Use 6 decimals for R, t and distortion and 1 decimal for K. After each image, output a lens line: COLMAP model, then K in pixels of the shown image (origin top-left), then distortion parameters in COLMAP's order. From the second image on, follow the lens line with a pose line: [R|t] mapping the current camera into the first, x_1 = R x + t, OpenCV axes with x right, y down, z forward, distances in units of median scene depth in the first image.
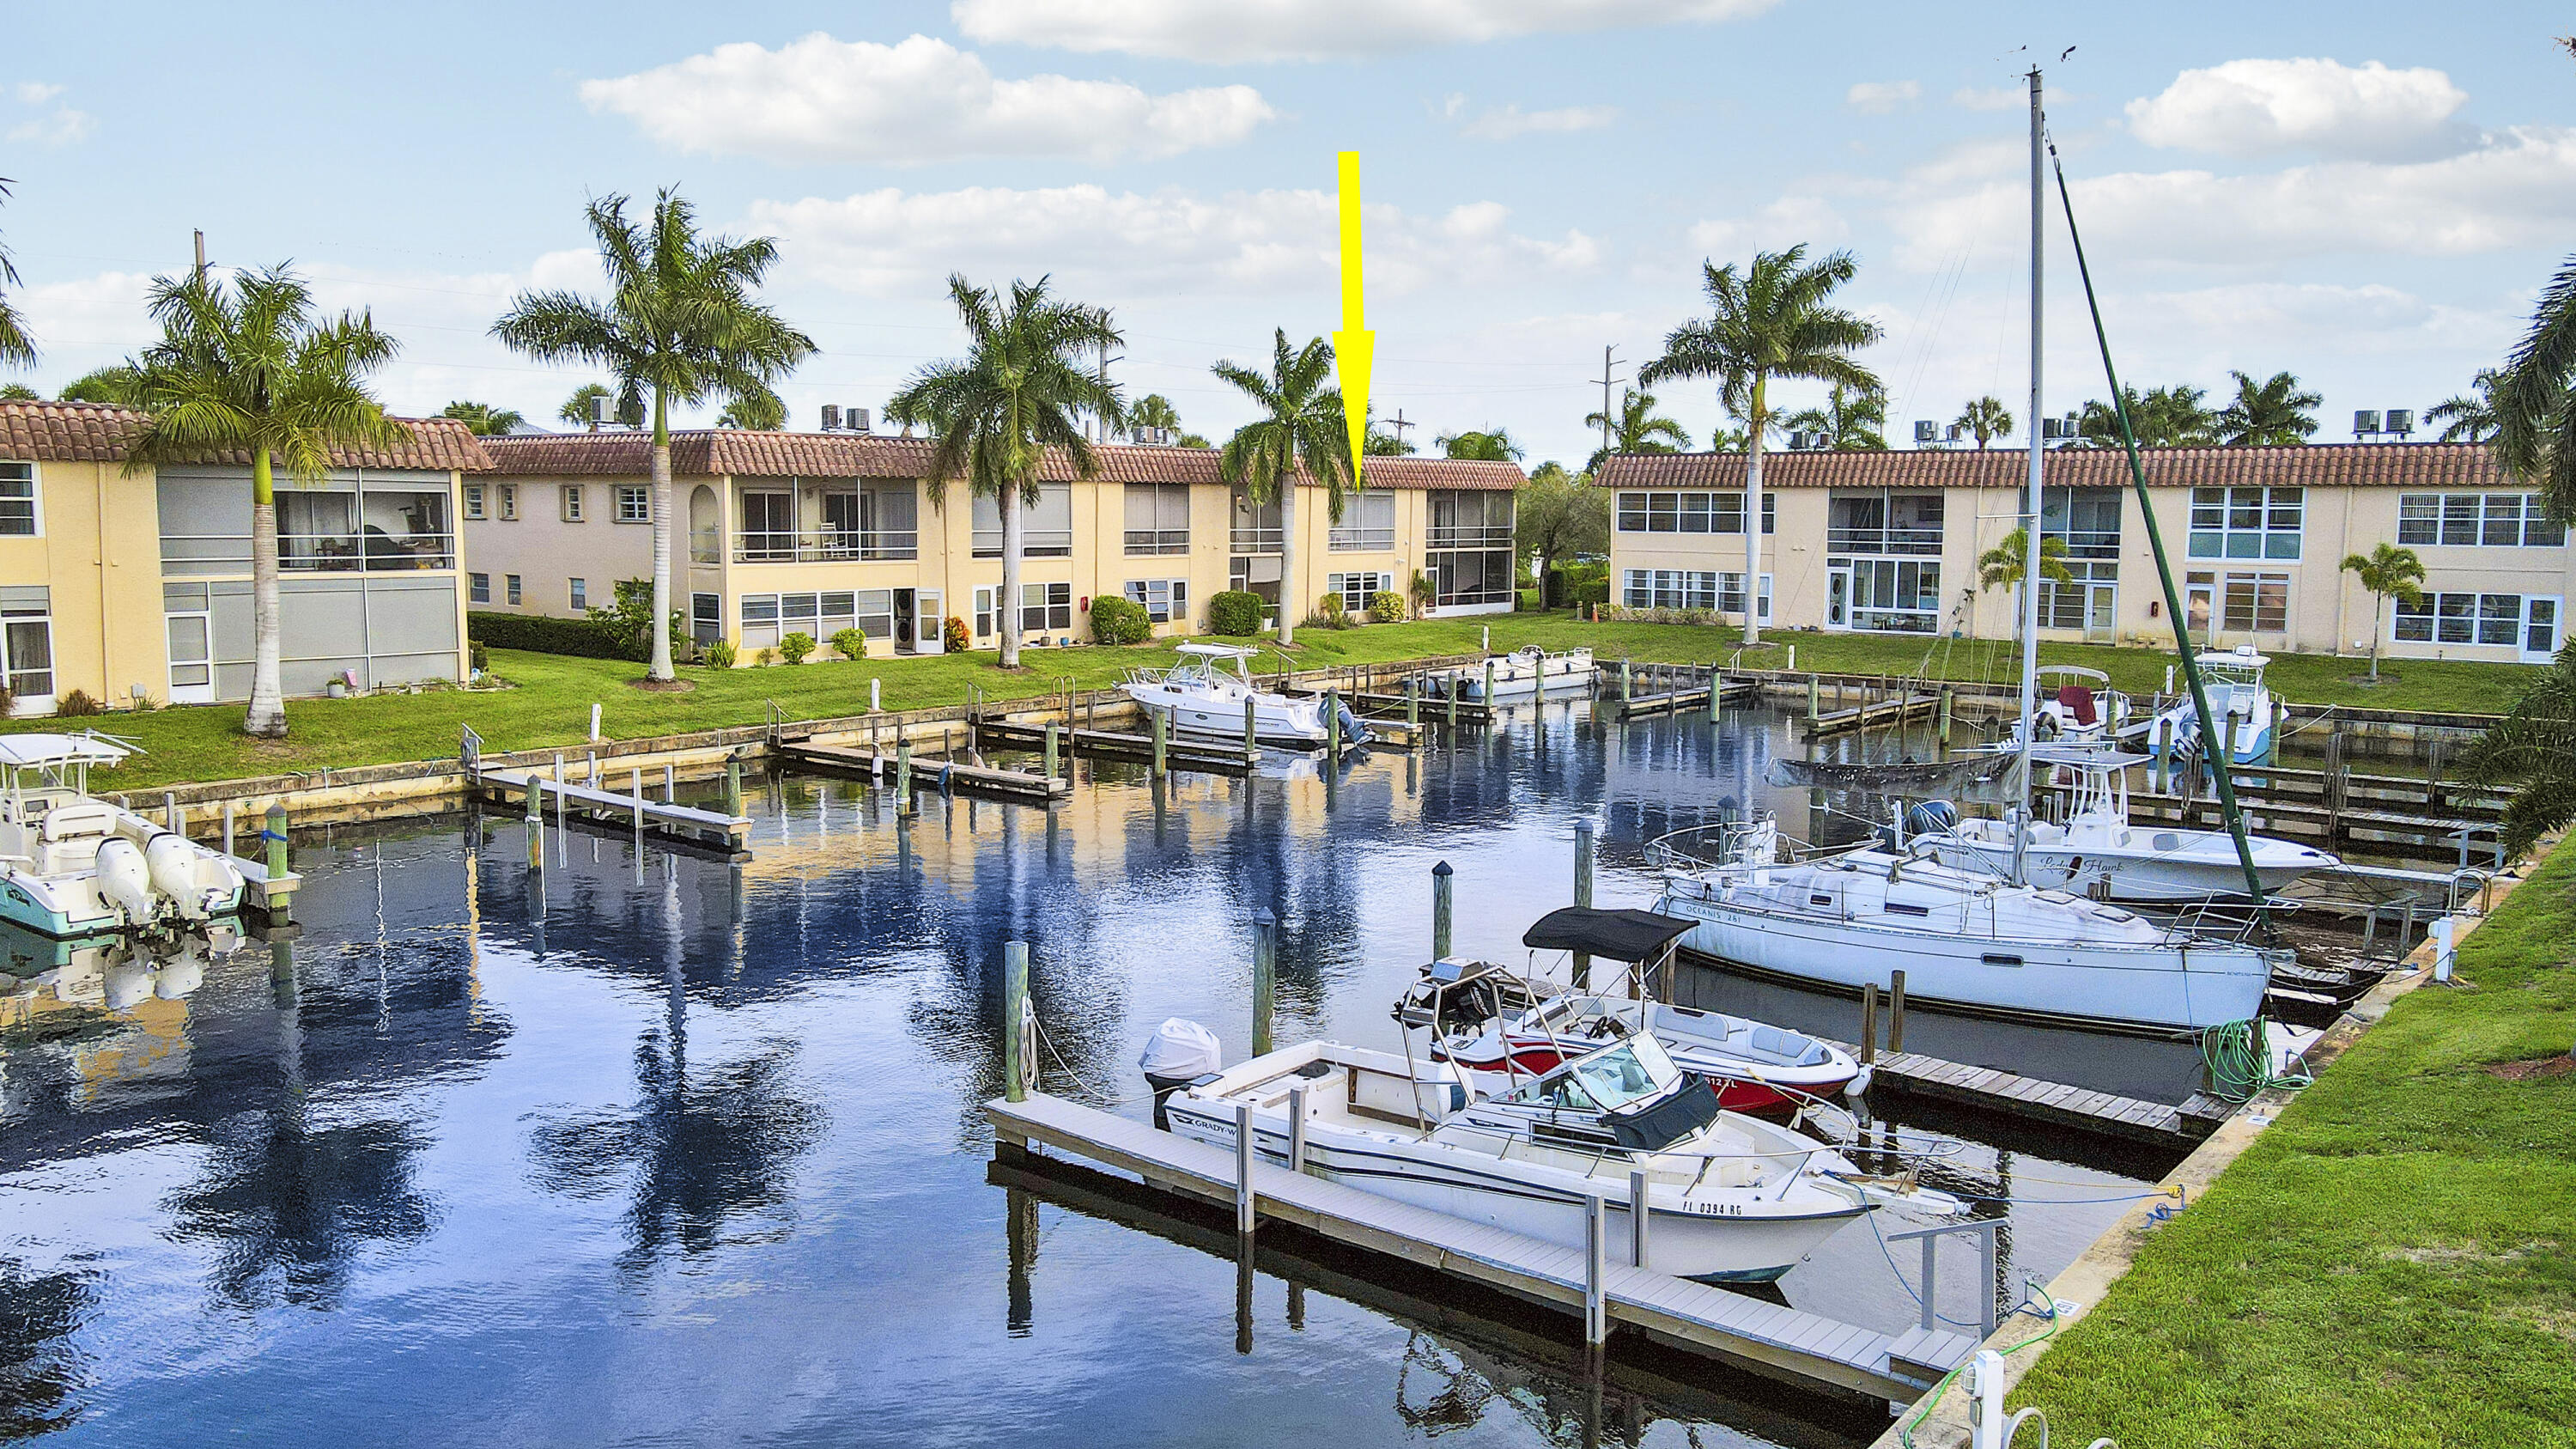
lens RADIAL K [[1954.4, 0, 1288.0], [0, 1954.4, 724.5], [0, 0, 1]] dist [-0.006861, 0.052860]
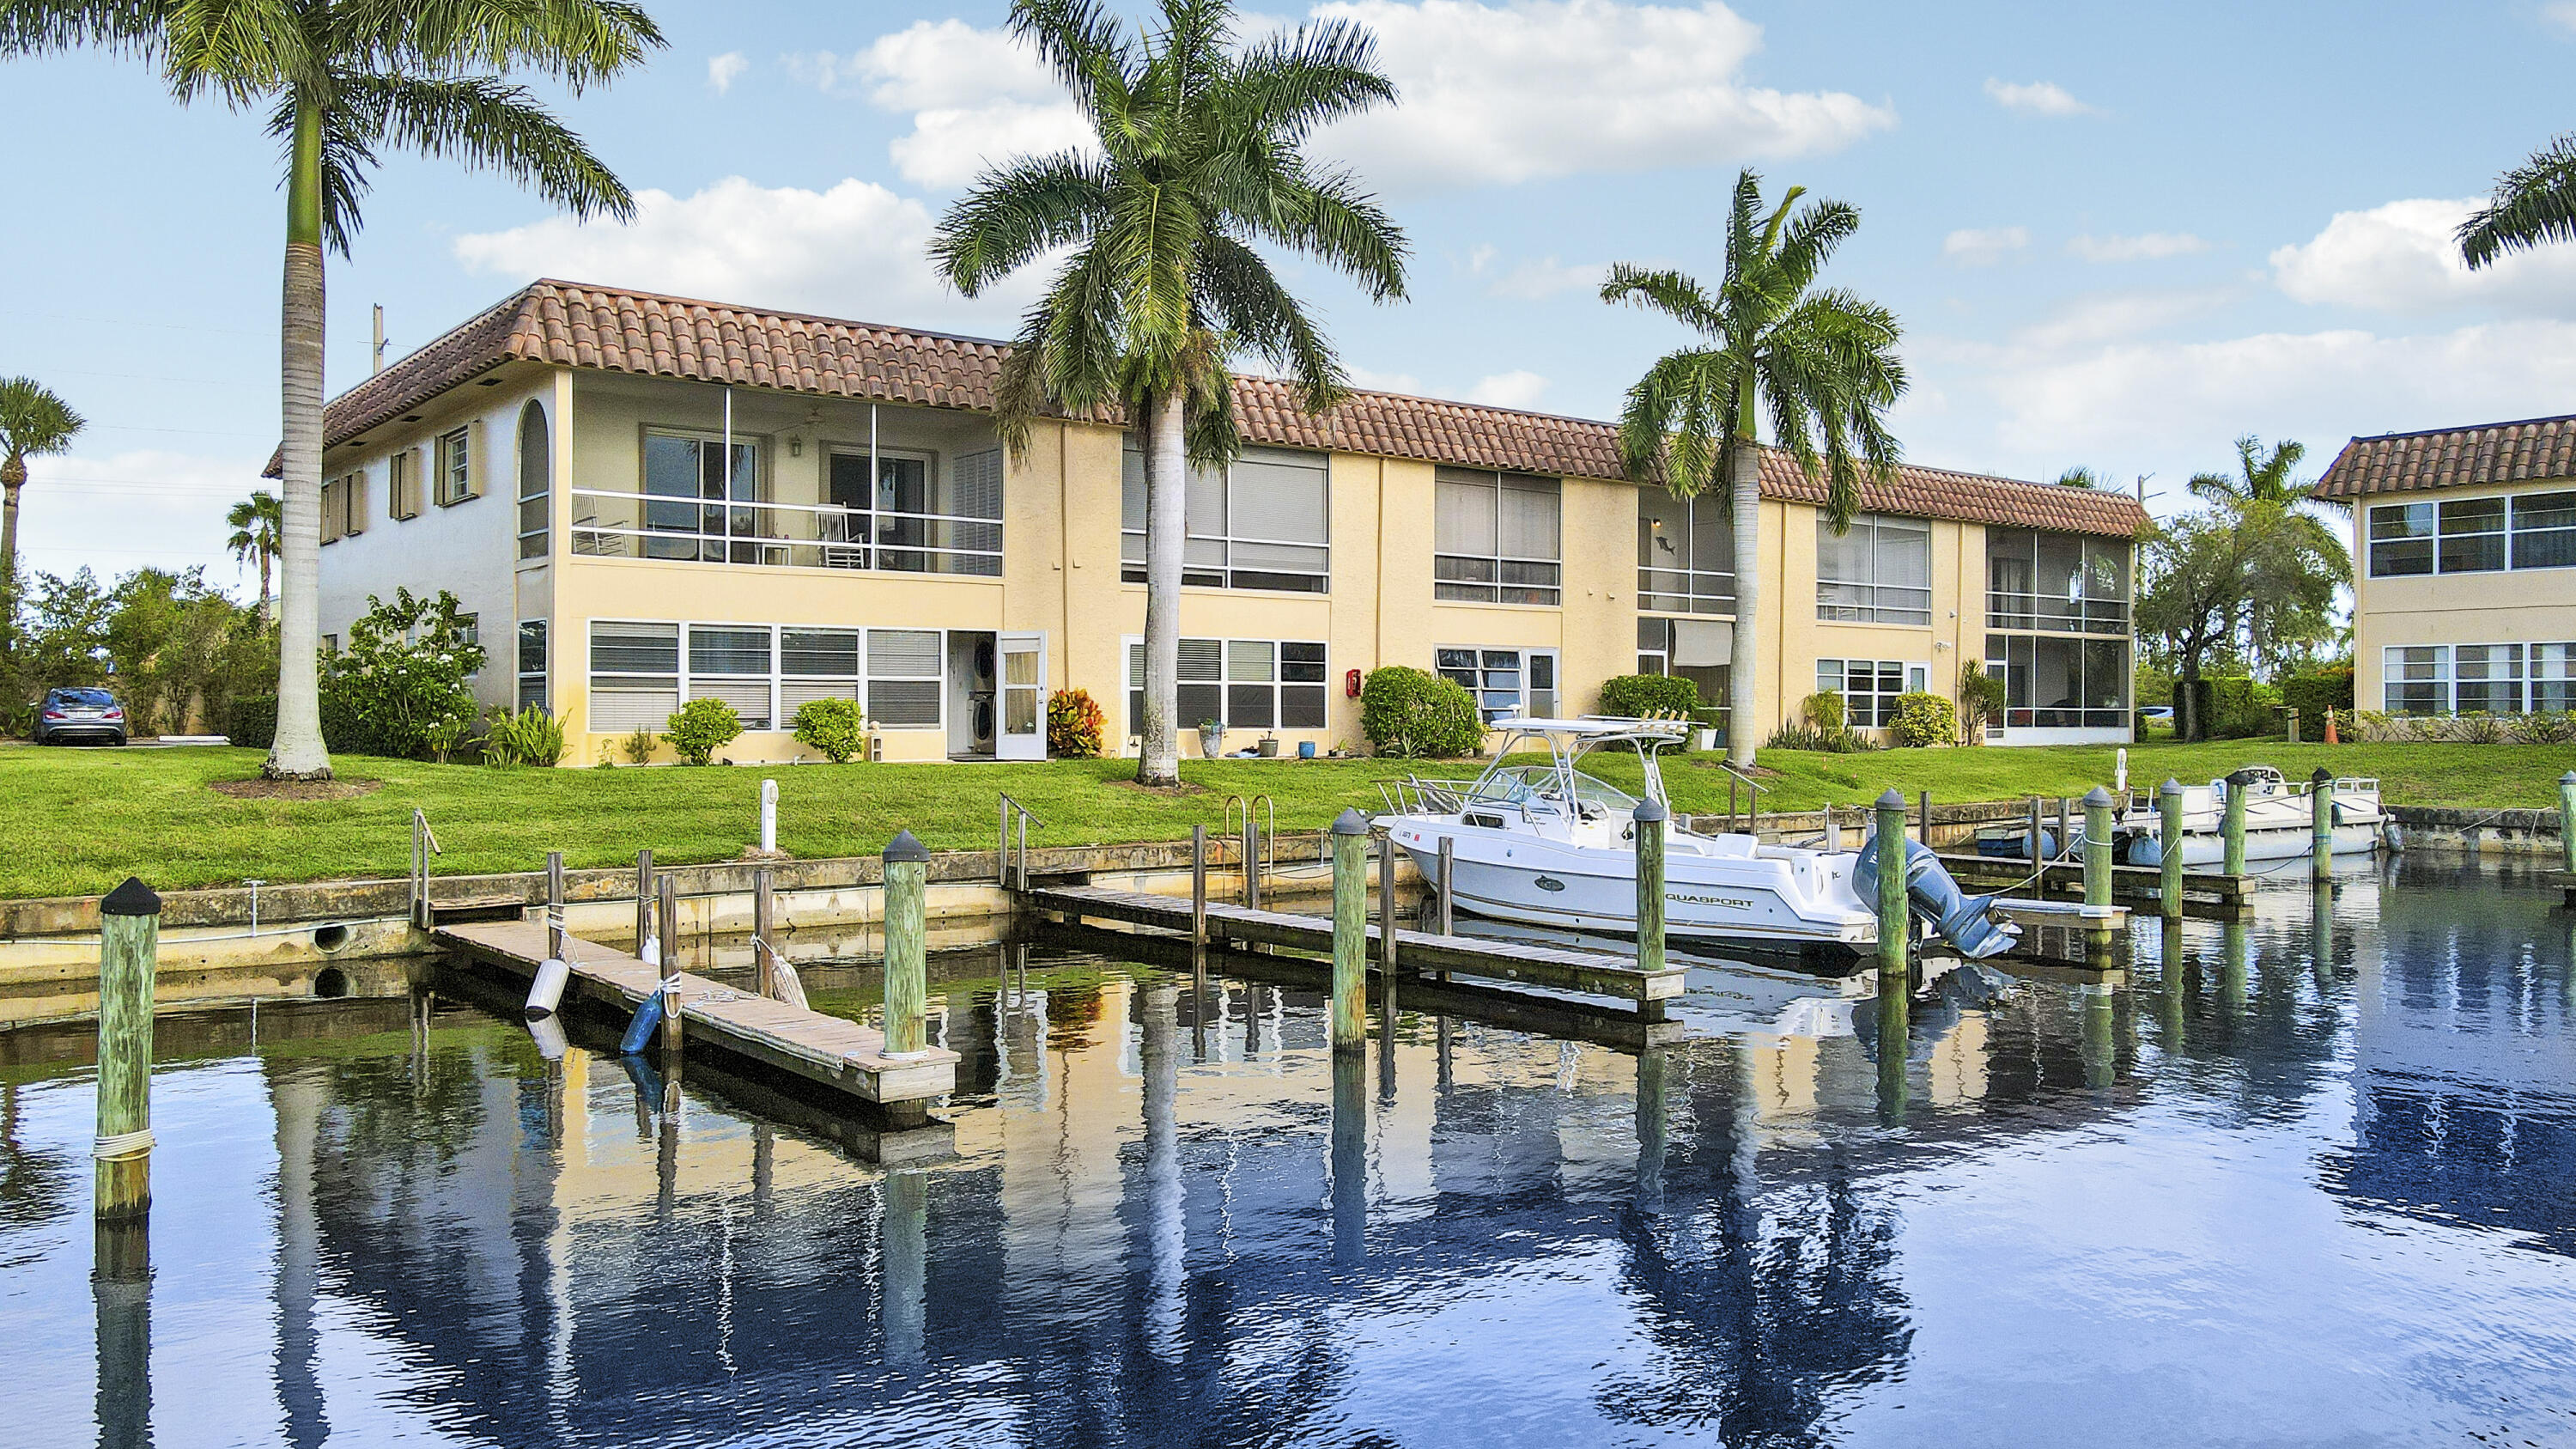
lens RADIAL K [[1954.4, 0, 1288.0], [0, 1954.4, 724.5], [0, 0, 1]] dist [-0.006861, 0.052860]
pose [[0.974904, -0.004599, -0.222579, -0.003267], [-0.019476, 0.994192, -0.105845, 0.005797], [0.221773, 0.107523, 0.969152, 0.458574]]
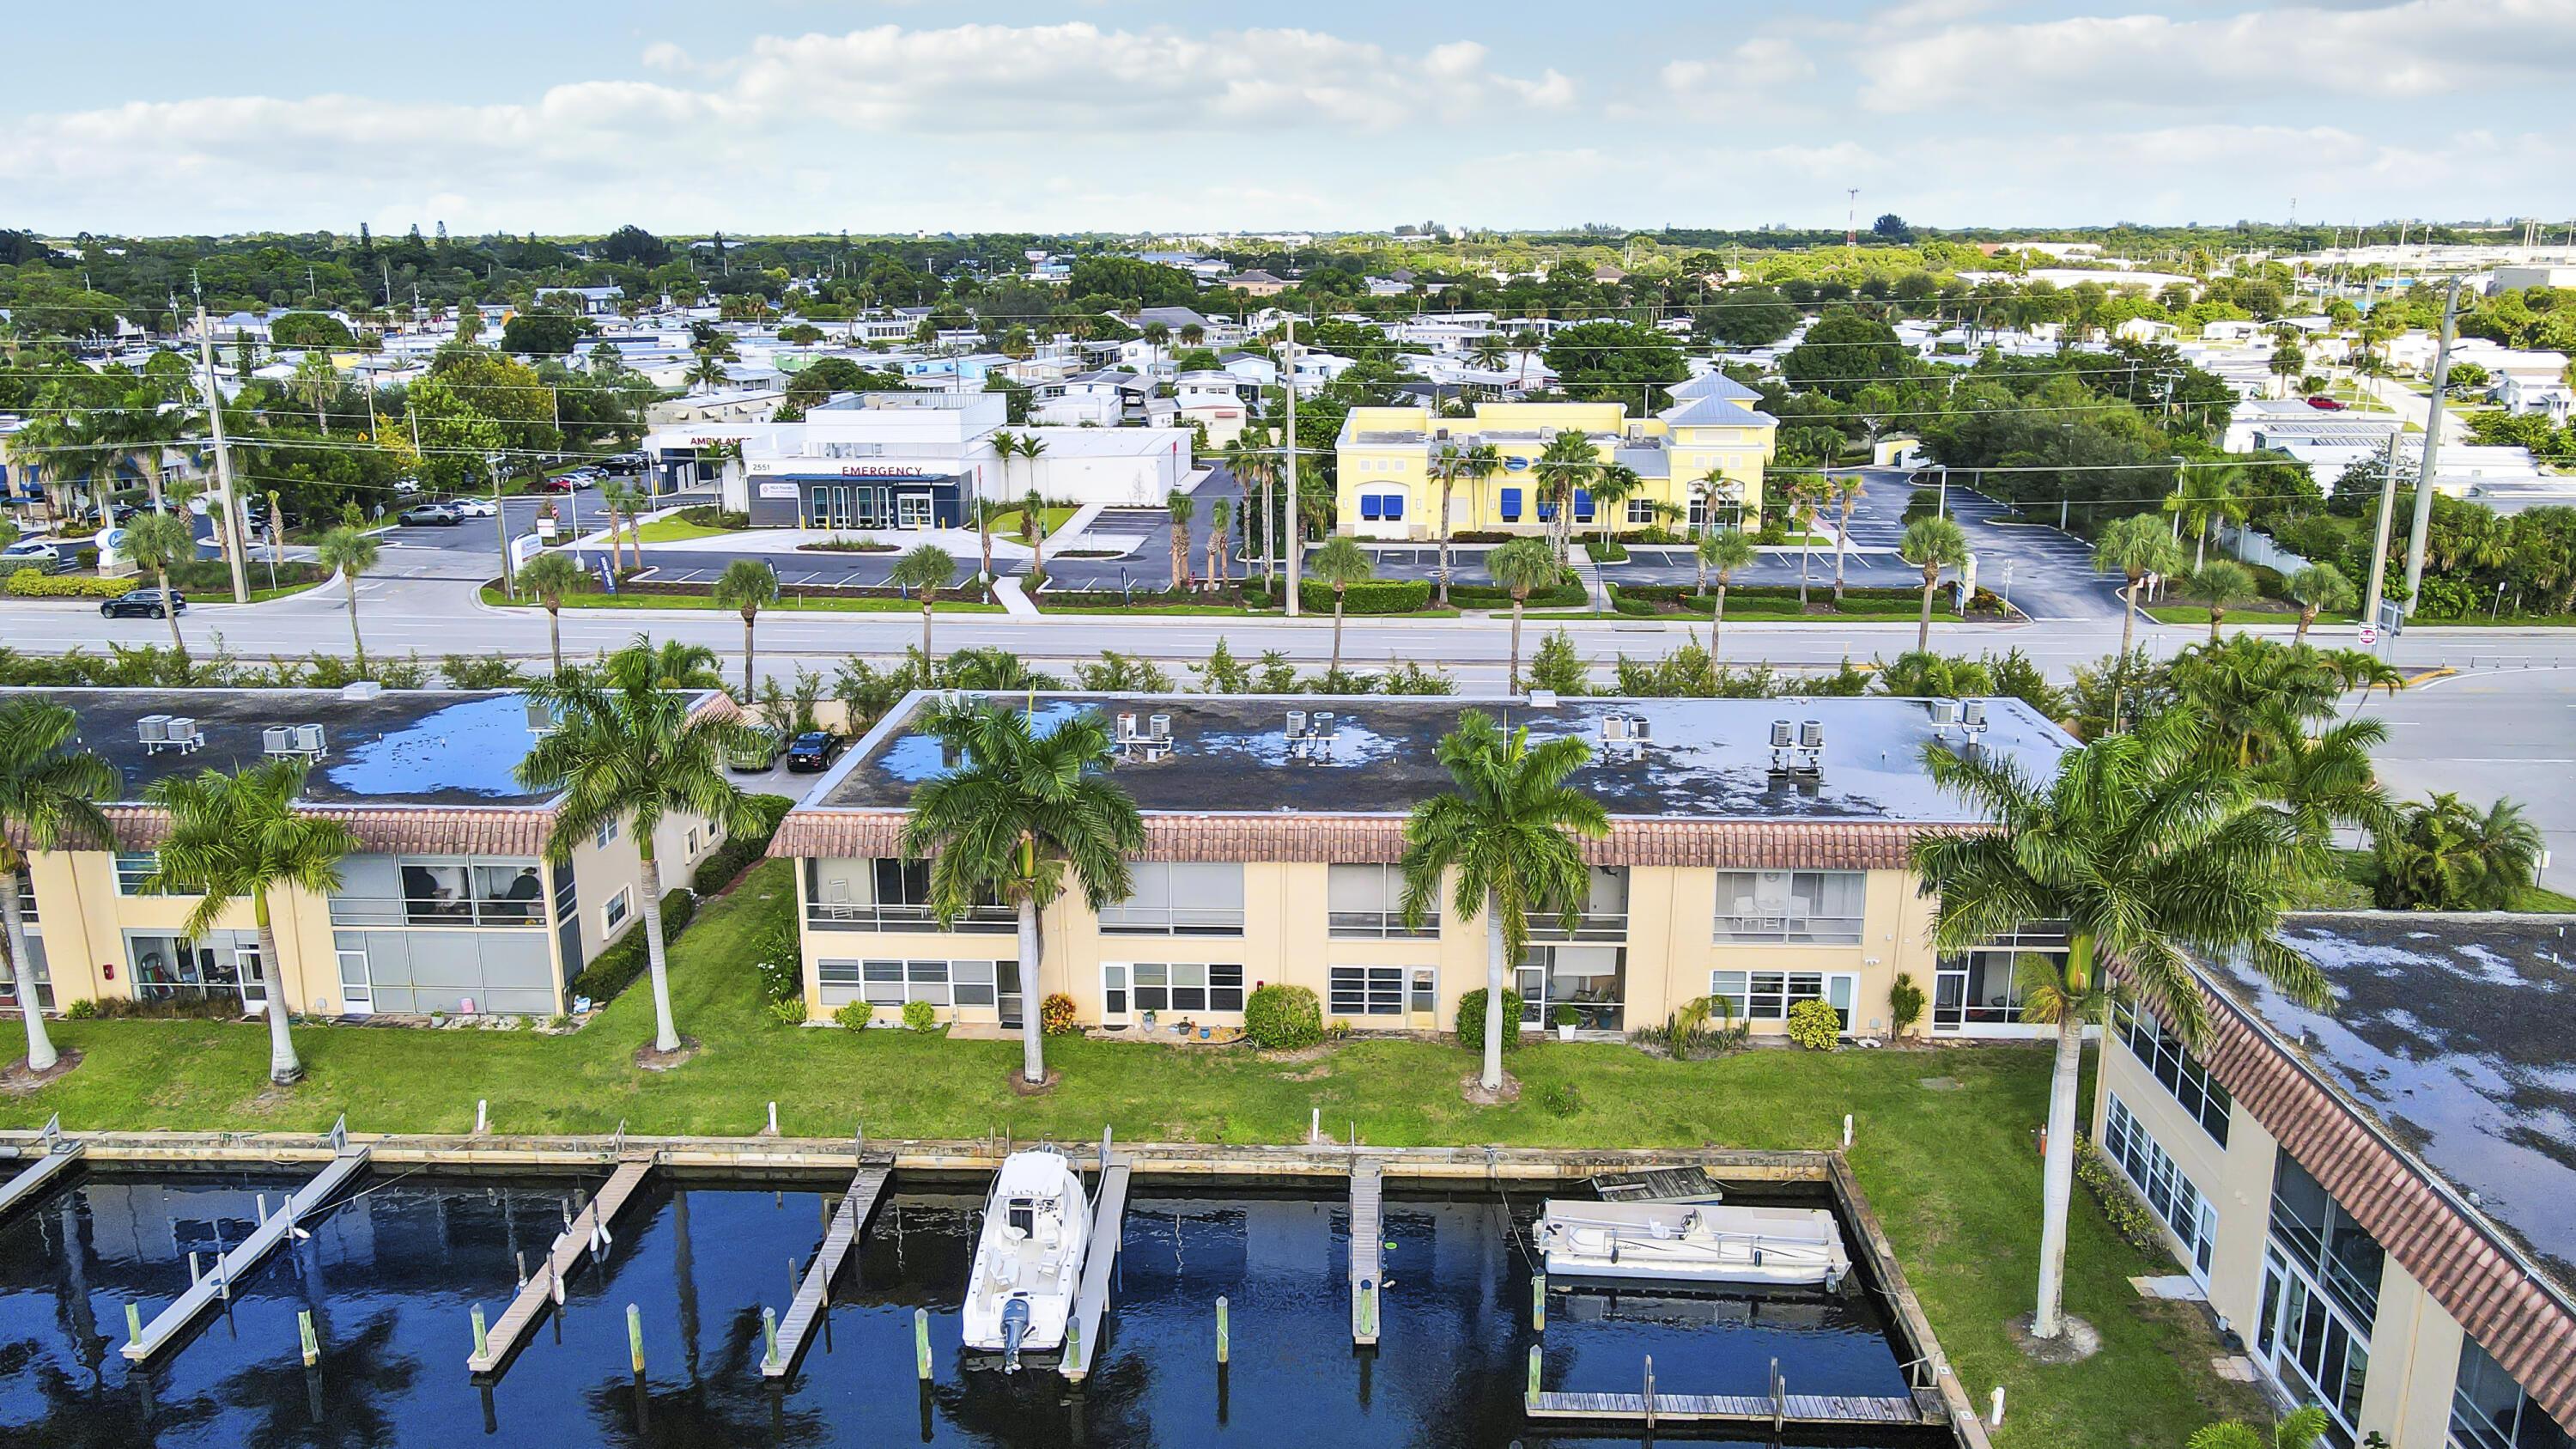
lens RADIAL K [[1921.6, 0, 1288.0], [0, 1921.6, 724.5], [0, 0, 1]] dist [-0.006554, 0.055006]
pose [[0.593618, 0.195823, -0.780558, 0.541074], [-0.080539, 0.979529, 0.184490, -0.327617], [0.800707, -0.046651, 0.597237, 0.464883]]
